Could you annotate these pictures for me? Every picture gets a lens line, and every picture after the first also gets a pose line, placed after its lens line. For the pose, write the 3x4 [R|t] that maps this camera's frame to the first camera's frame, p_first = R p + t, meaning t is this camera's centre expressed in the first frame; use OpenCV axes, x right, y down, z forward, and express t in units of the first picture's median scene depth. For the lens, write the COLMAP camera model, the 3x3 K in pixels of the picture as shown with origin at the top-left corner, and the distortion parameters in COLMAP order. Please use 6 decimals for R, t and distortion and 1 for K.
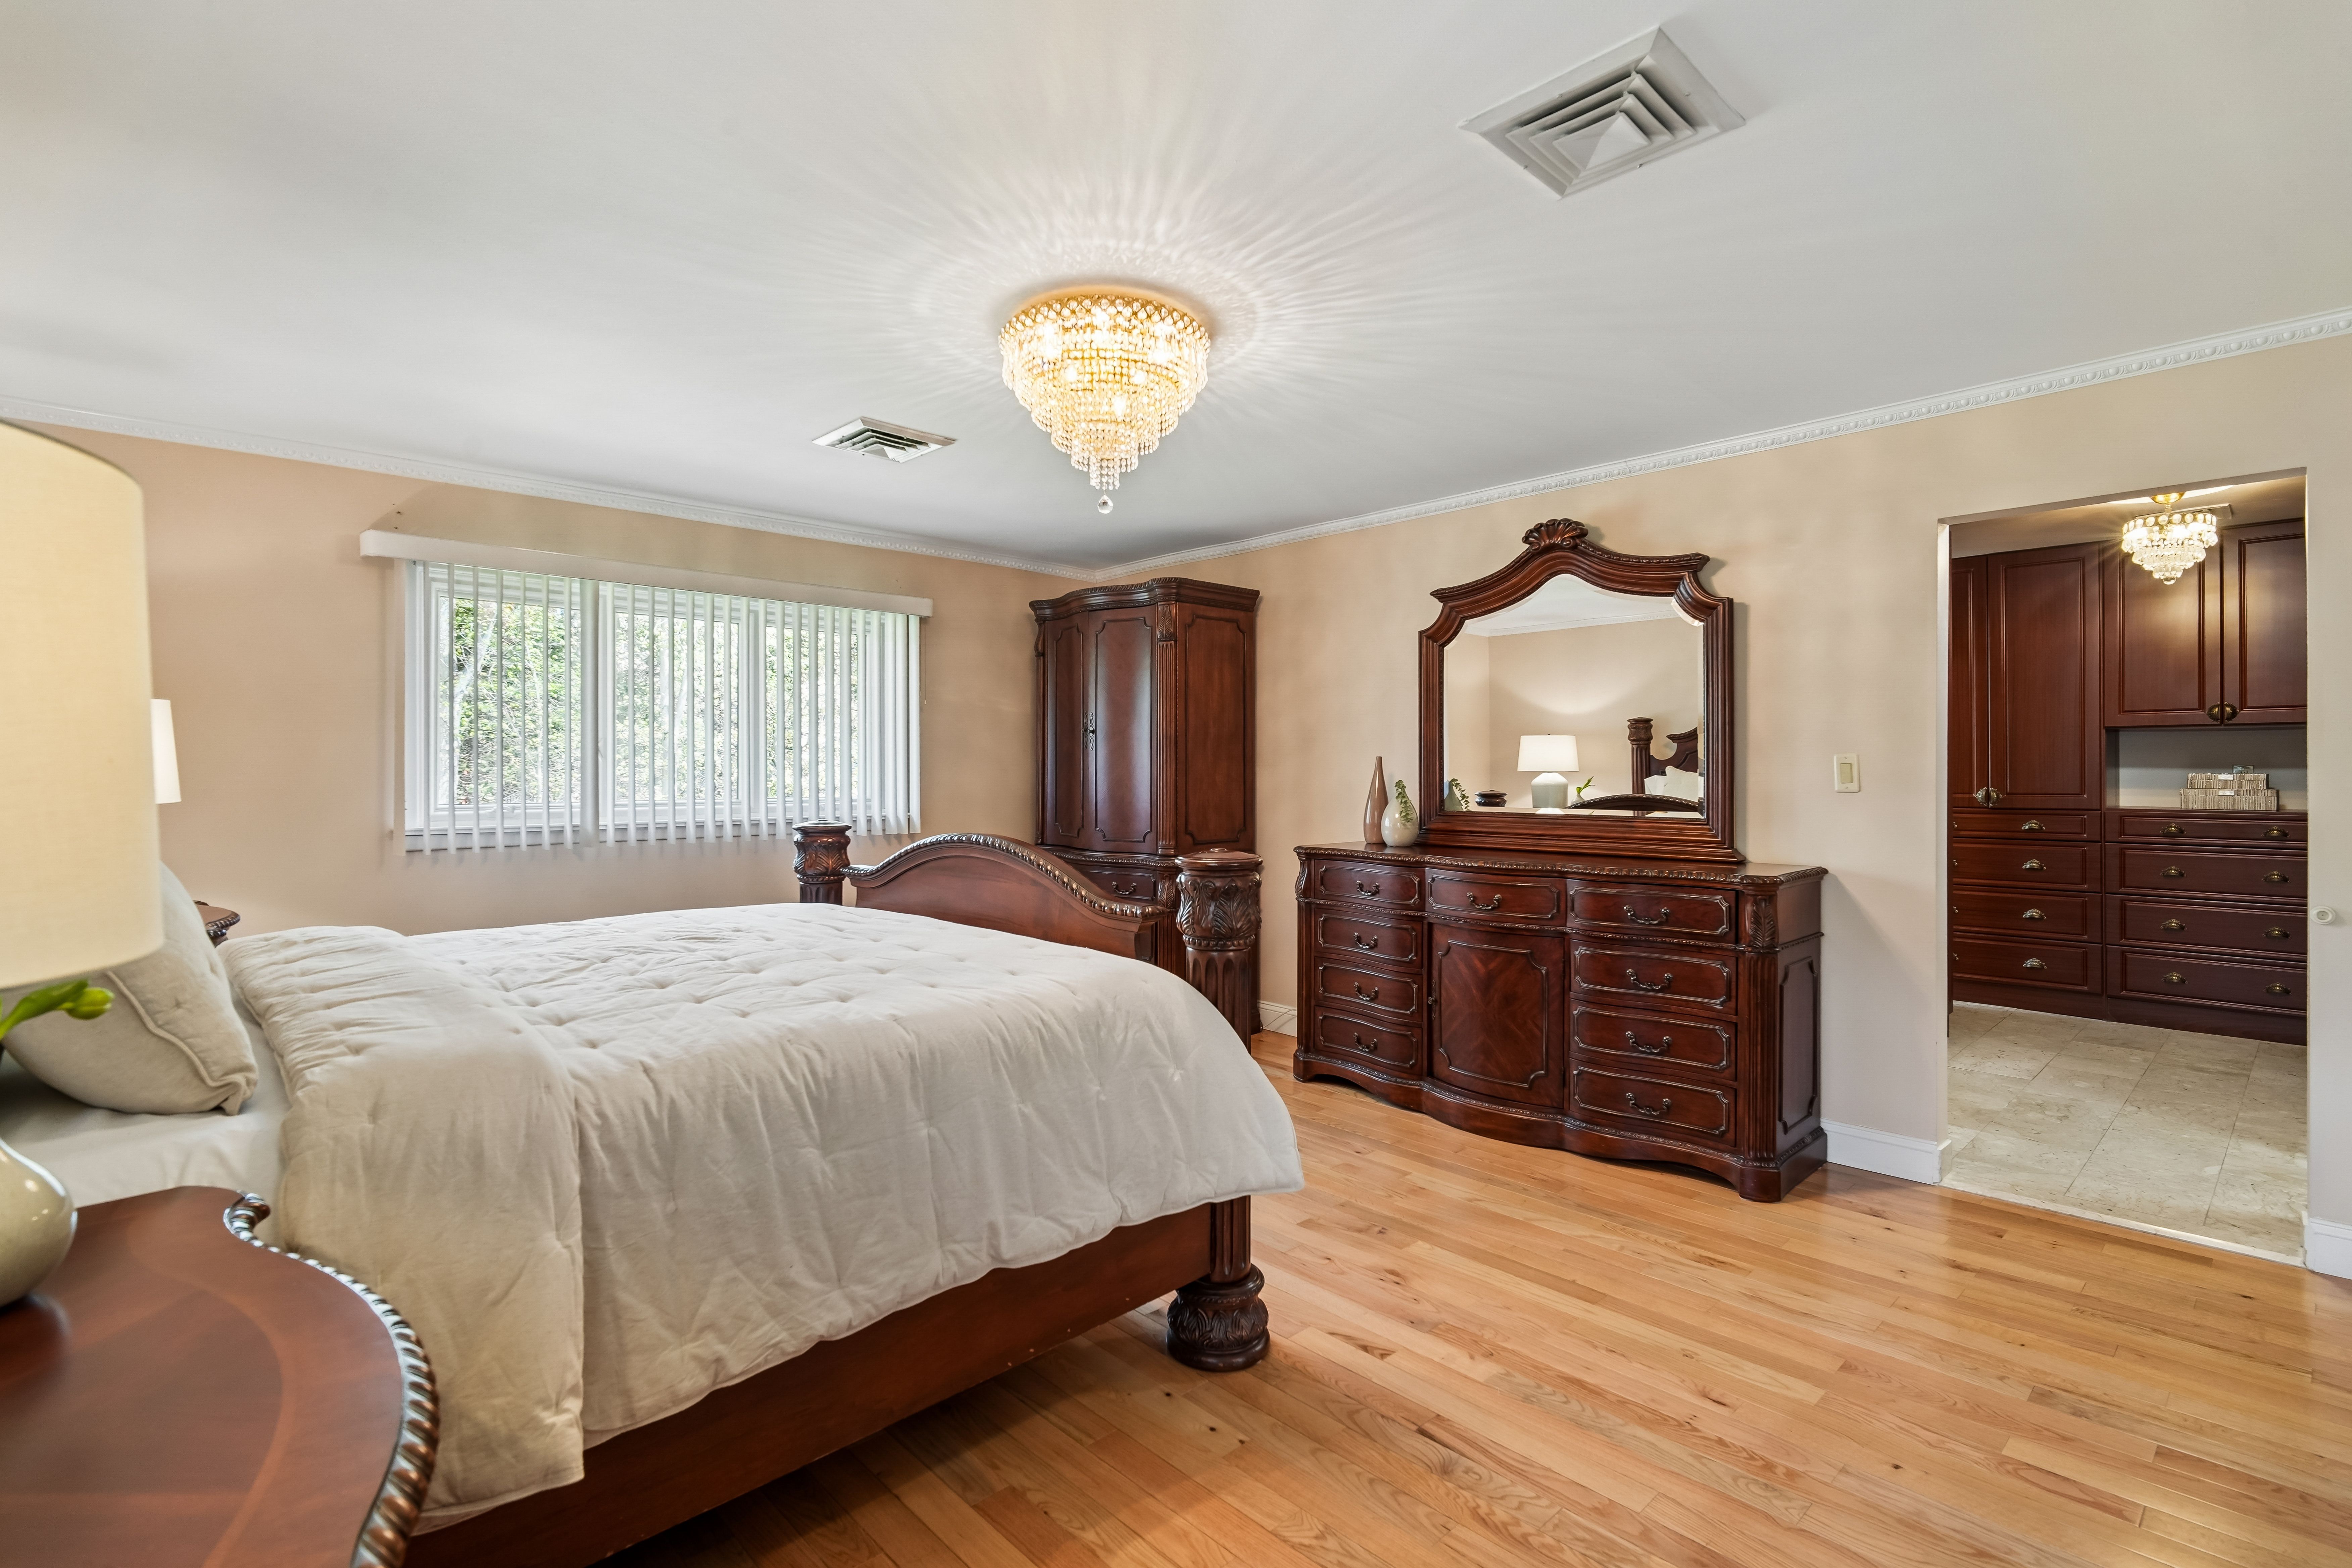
lens RADIAL K [[1097.7, 0, 1163.0], [0, 1097.7, 777.9], [0, 0, 1]] dist [-0.003432, -0.003724]
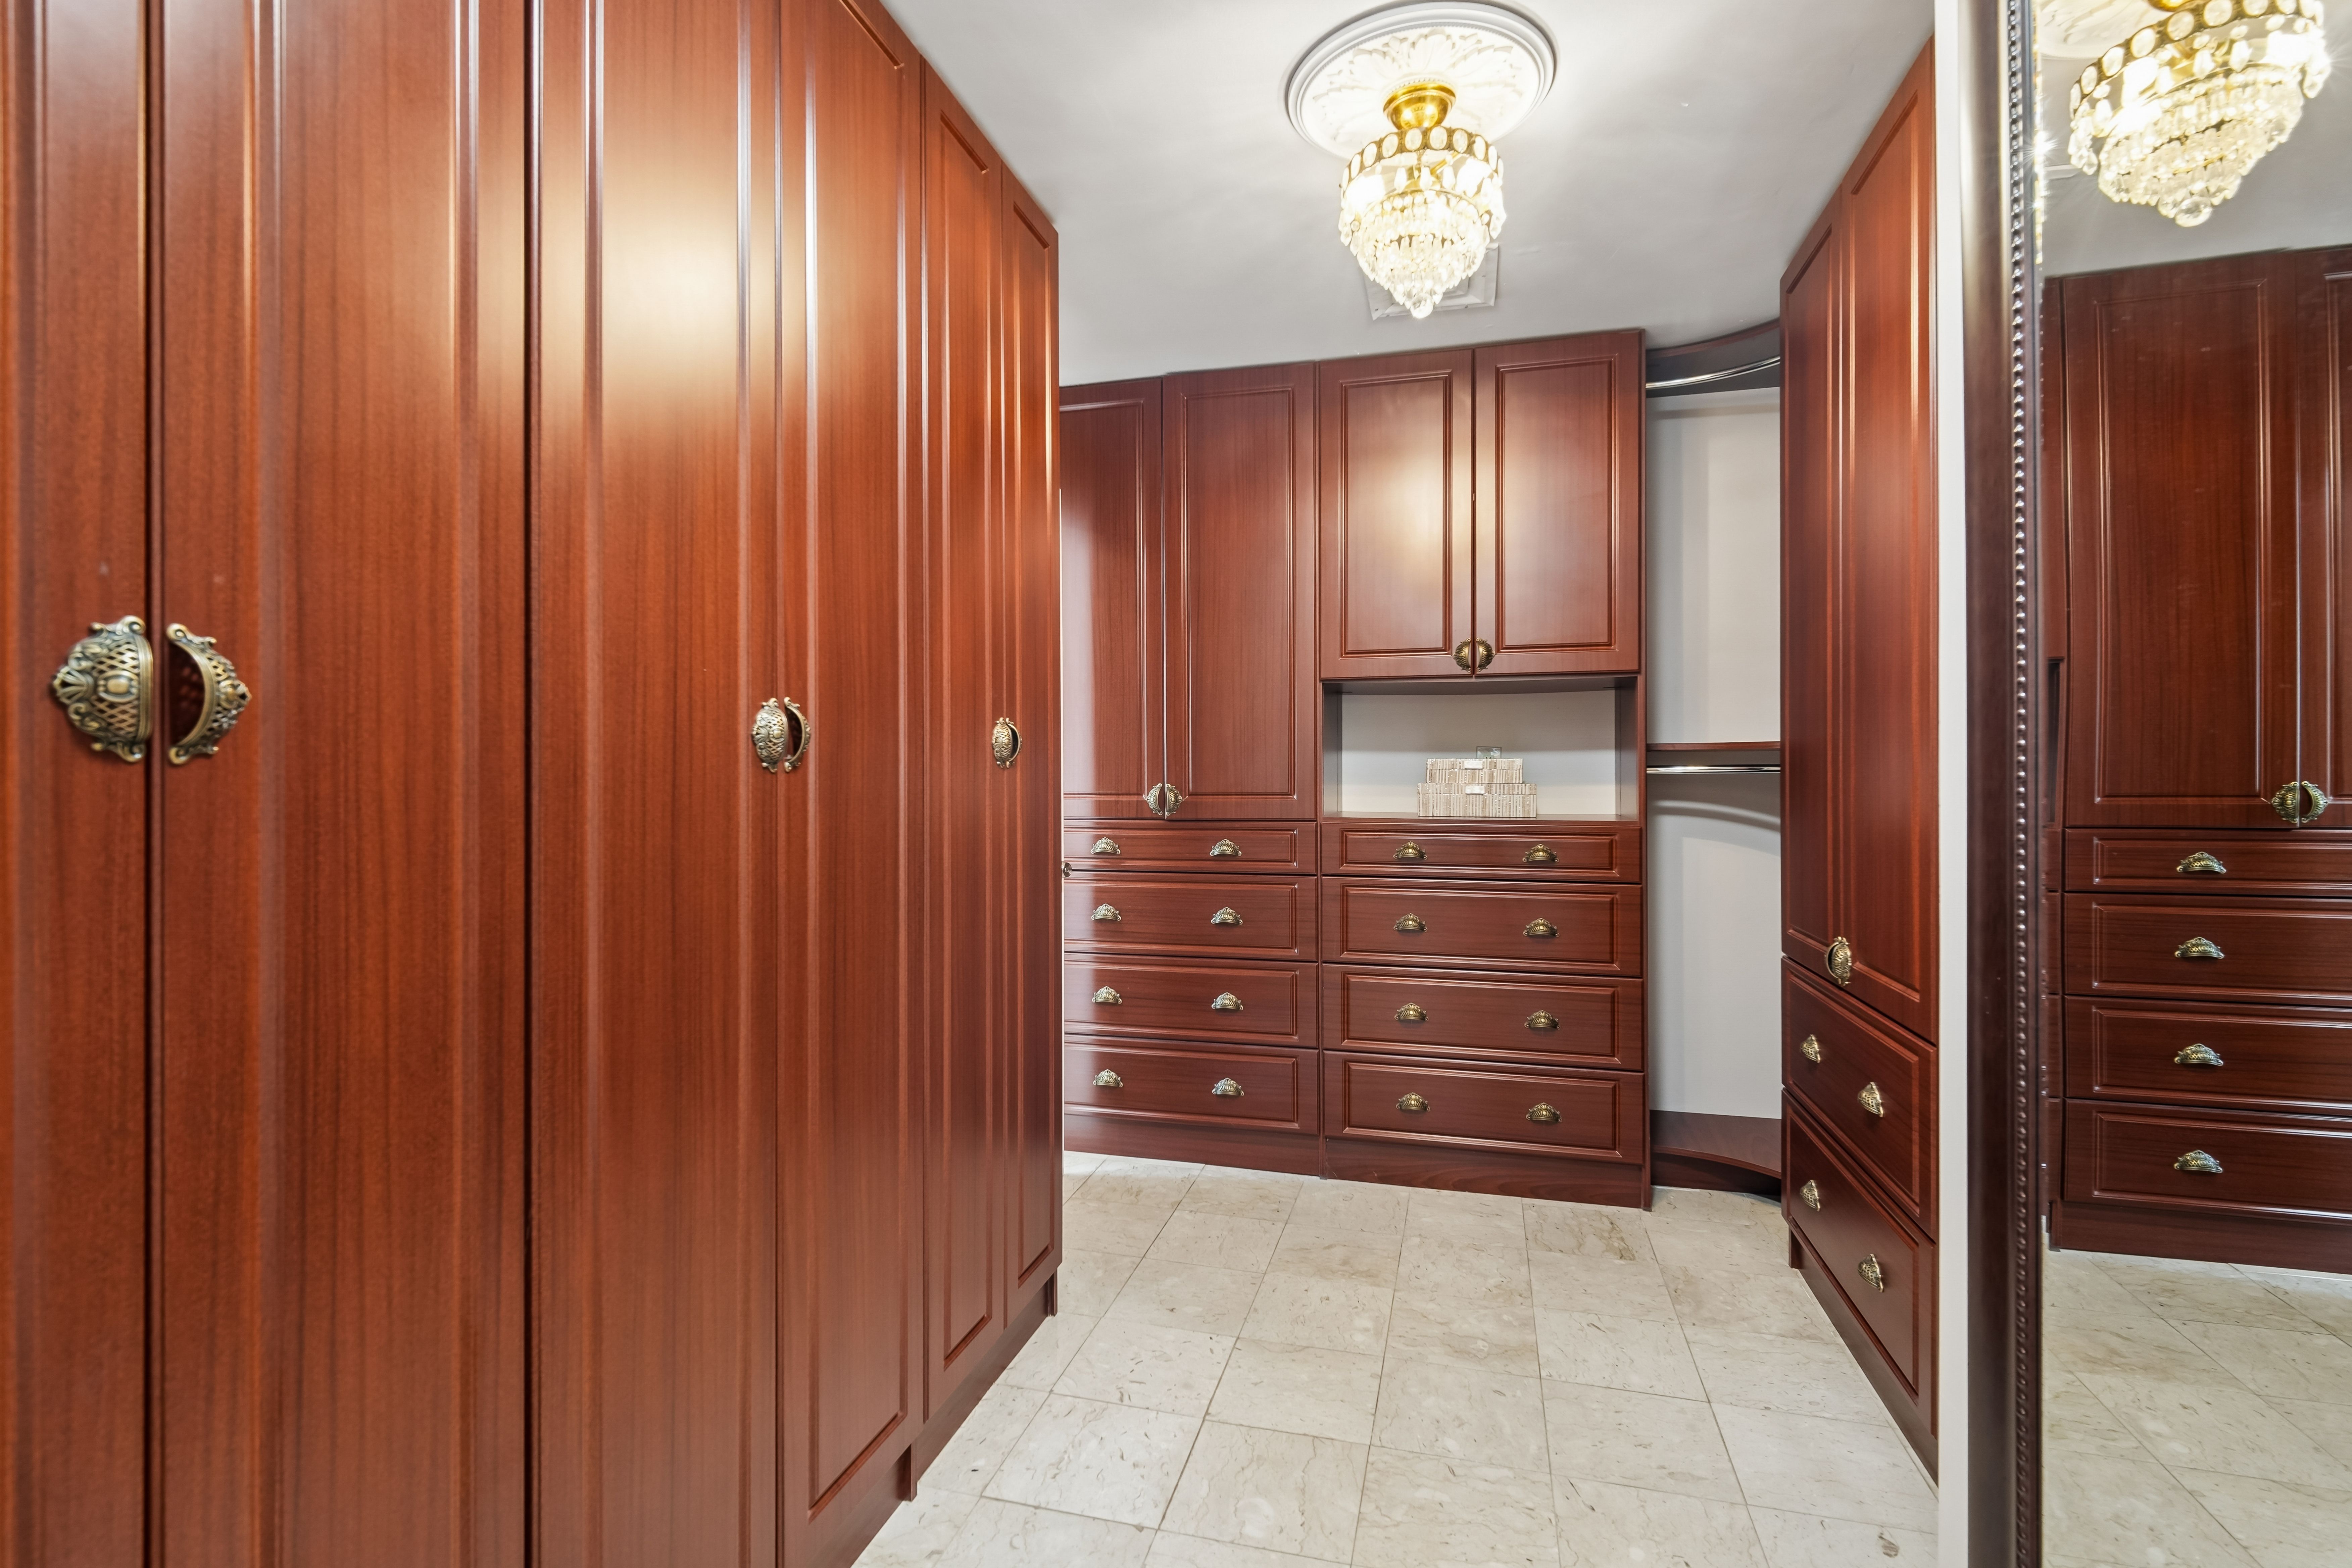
lens RADIAL K [[1097.7, 0, 1177.9], [0, 1097.7, 778.2], [0, 0, 1]] dist [-0.003432, -0.003724]
pose [[0.846229, -0.000653, 0.532818, 0.482395], [0.000791, 1.000000, -0.000031, 0.006656], [-0.532818, 0.000448, 0.846230, 0.541845]]
